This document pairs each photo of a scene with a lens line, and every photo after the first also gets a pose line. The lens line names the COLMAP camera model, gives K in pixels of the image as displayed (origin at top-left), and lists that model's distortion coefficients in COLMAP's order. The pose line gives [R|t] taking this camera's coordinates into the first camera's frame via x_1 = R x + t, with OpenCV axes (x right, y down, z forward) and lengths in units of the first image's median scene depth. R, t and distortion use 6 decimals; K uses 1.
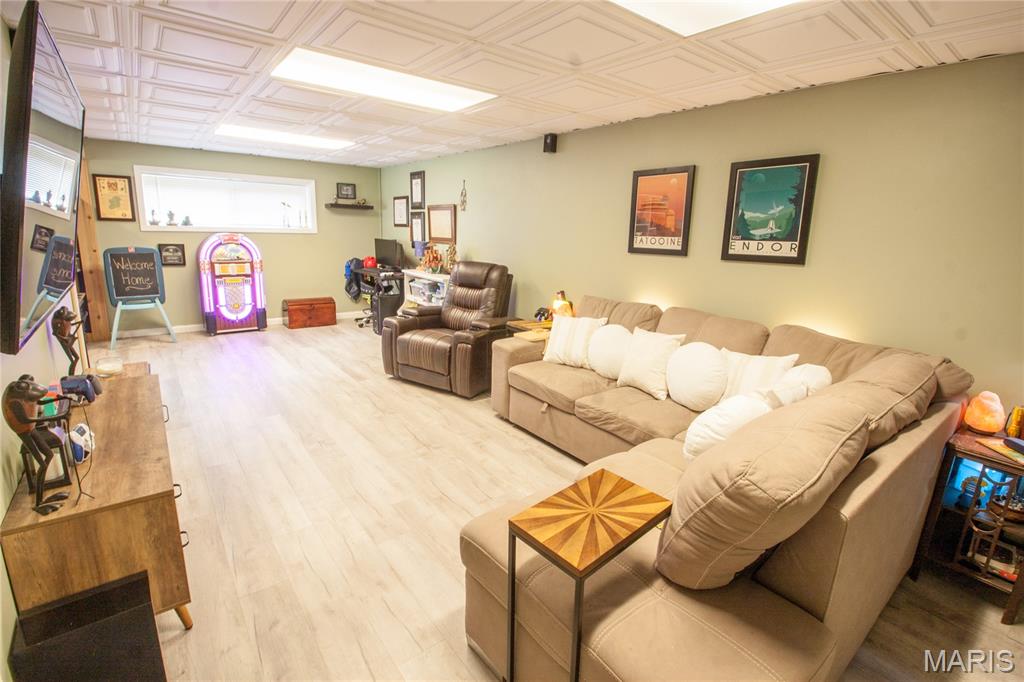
lens RADIAL K [[471.9, 0, 512.2], [0, 471.9, 335.0], [0, 0, 1]] dist [-0.008037, -0.008324]
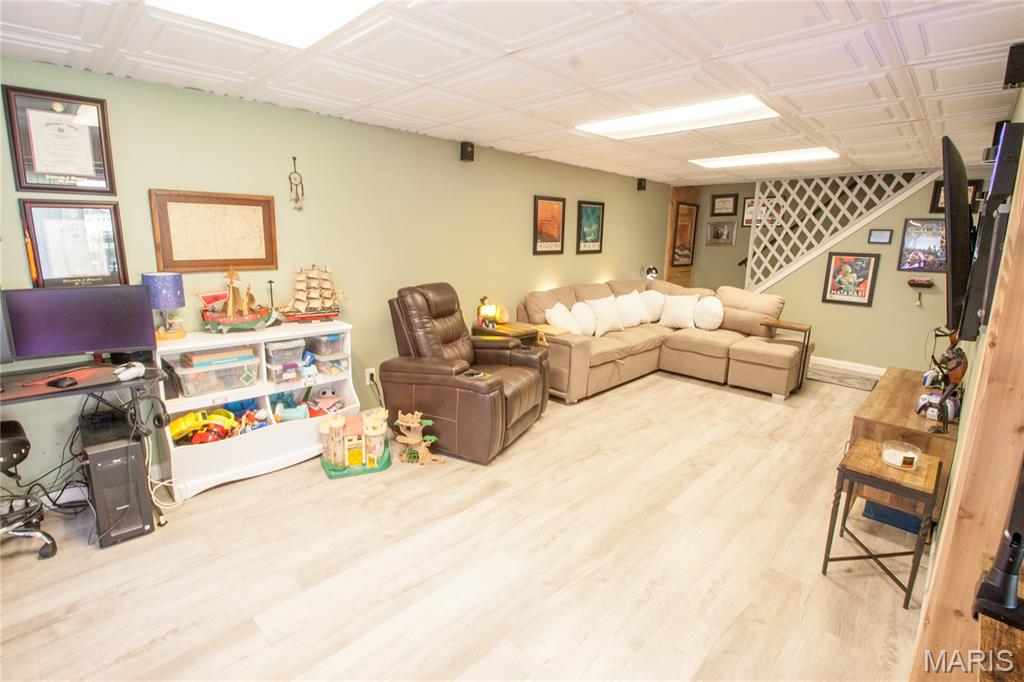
lens RADIAL K [[471.9, 0, 510.2], [0, 471.9, 336.6], [0, 0, 1]] dist [-0.008037, -0.008324]
pose [[-0.137614, -0.236676, 0.961794, -1.214632], [0.198641, 0.944710, 0.260894, -0.354158], [-0.970363, 0.226955, -0.082992, 1.362473]]
